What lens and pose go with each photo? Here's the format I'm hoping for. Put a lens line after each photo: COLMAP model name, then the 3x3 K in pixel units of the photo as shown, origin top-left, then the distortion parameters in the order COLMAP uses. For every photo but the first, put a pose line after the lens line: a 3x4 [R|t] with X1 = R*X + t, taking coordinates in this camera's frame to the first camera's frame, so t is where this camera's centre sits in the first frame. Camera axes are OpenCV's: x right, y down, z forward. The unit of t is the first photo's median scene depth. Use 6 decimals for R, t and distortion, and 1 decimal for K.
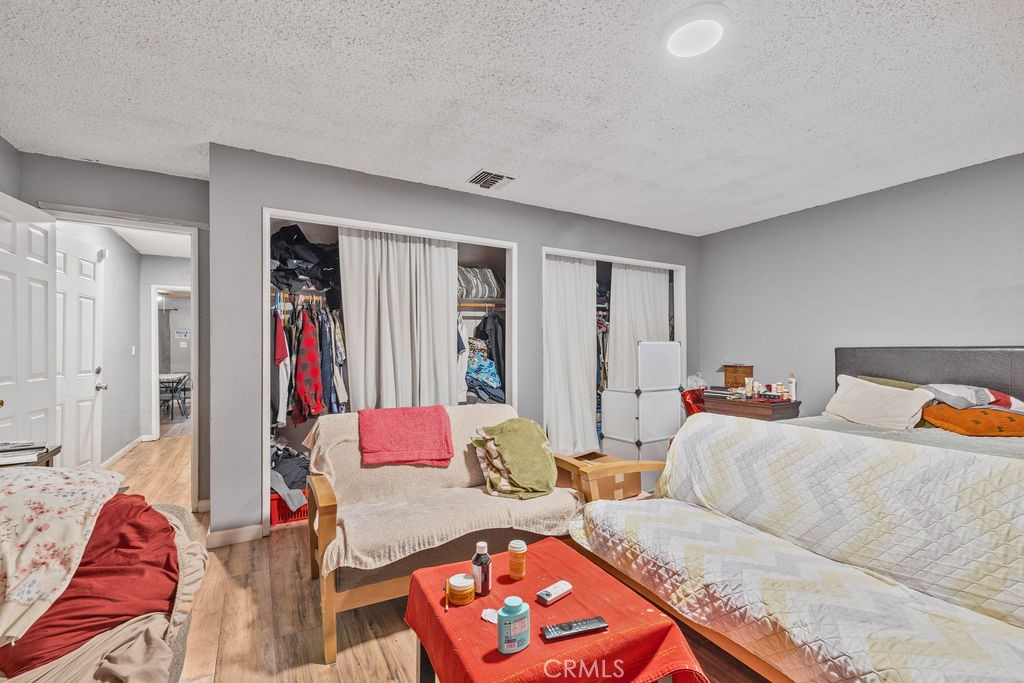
lens RADIAL K [[438.6, 0, 505.2], [0, 438.6, 339.6], [0, 0, 1]] dist [0.002198, 0.000073]
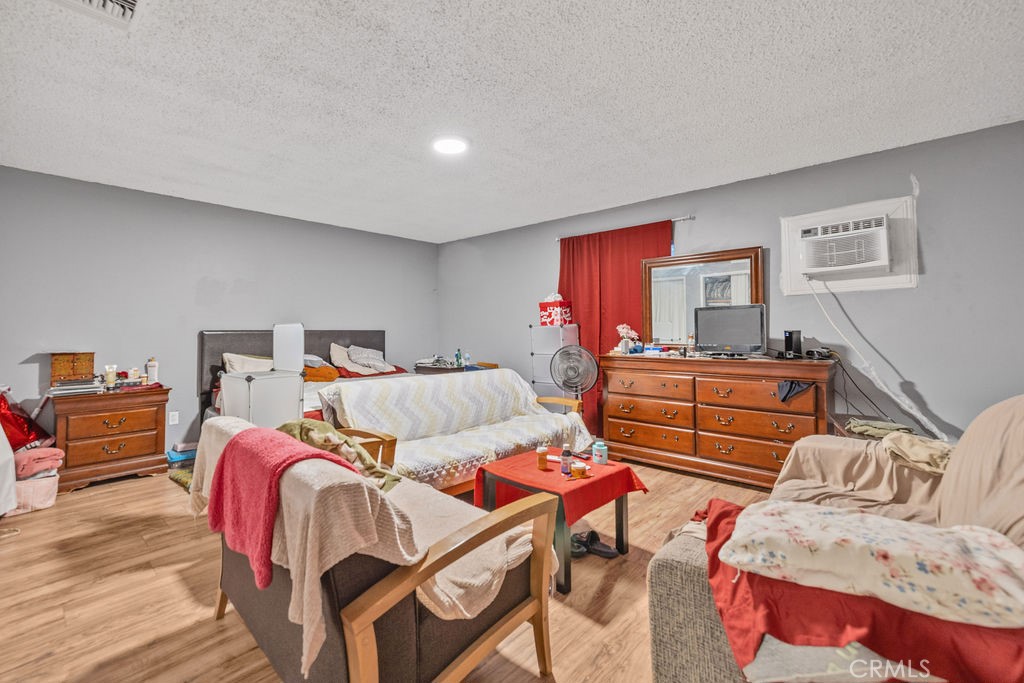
lens RADIAL K [[438.6, 0, 505.2], [0, 438.6, 339.6], [0, 0, 1]] dist [0.002198, 0.000073]
pose [[-0.311831, -0.020830, 0.949909, -1.175943], [-0.025927, 0.999574, 0.013408, 0.009833], [-0.949784, -0.020447, -0.312238, 1.269043]]
